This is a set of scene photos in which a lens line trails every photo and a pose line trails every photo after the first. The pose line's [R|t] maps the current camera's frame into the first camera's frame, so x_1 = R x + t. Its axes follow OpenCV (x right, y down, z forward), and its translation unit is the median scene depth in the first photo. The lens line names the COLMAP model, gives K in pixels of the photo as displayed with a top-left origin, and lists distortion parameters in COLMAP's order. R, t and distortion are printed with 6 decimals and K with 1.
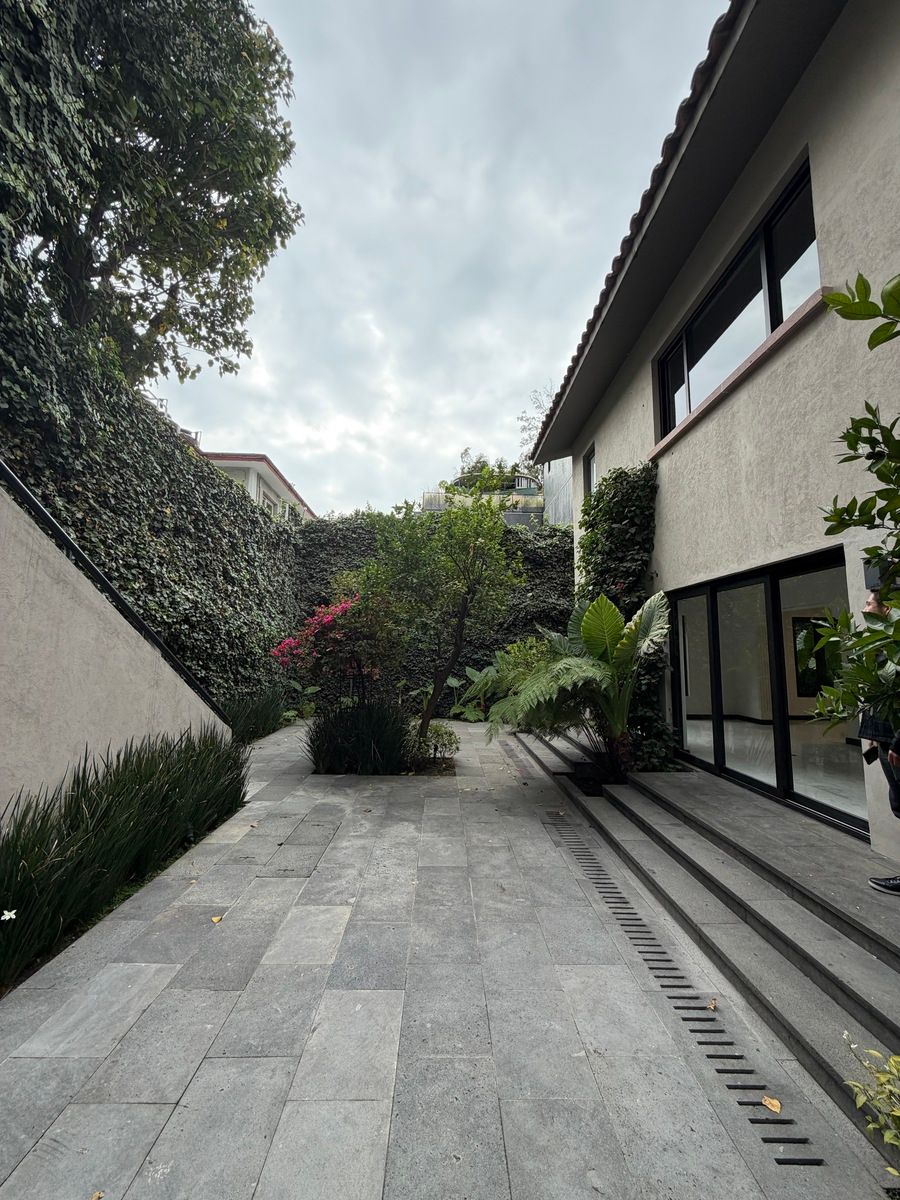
lens RADIAL K [[477.6, 0, 447.8], [0, 477.6, 596.9], [0, 0, 1]] dist [-0.002388, 0.000516]
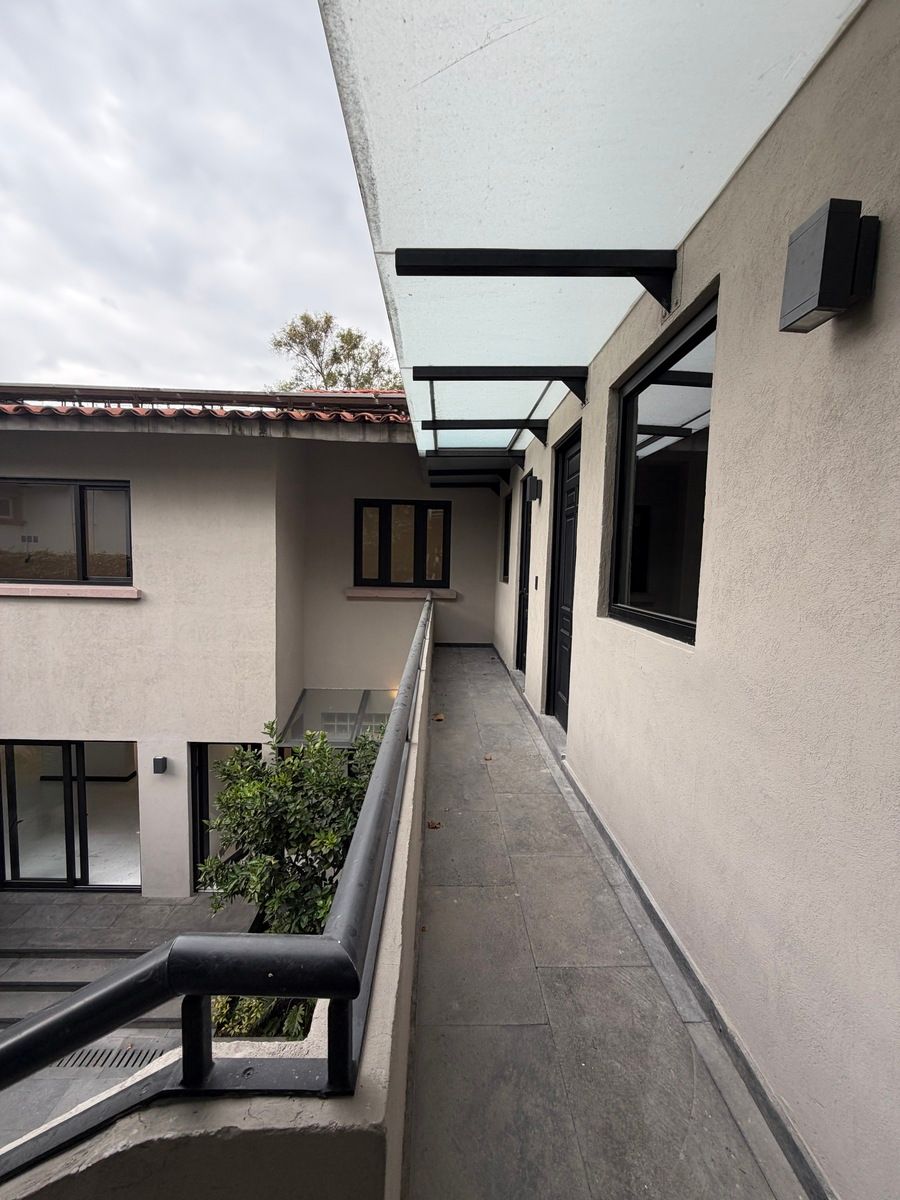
lens RADIAL K [[477.6, 0, 448.5], [0, 477.6, 601.0], [0, 0, 1]] dist [-0.002388, 0.000516]
pose [[-0.000900, -0.088022, 0.996118, -0.707490], [-0.138458, 0.986535, 0.087050, -0.752195], [-0.990368, -0.137842, -0.013075, -0.036093]]
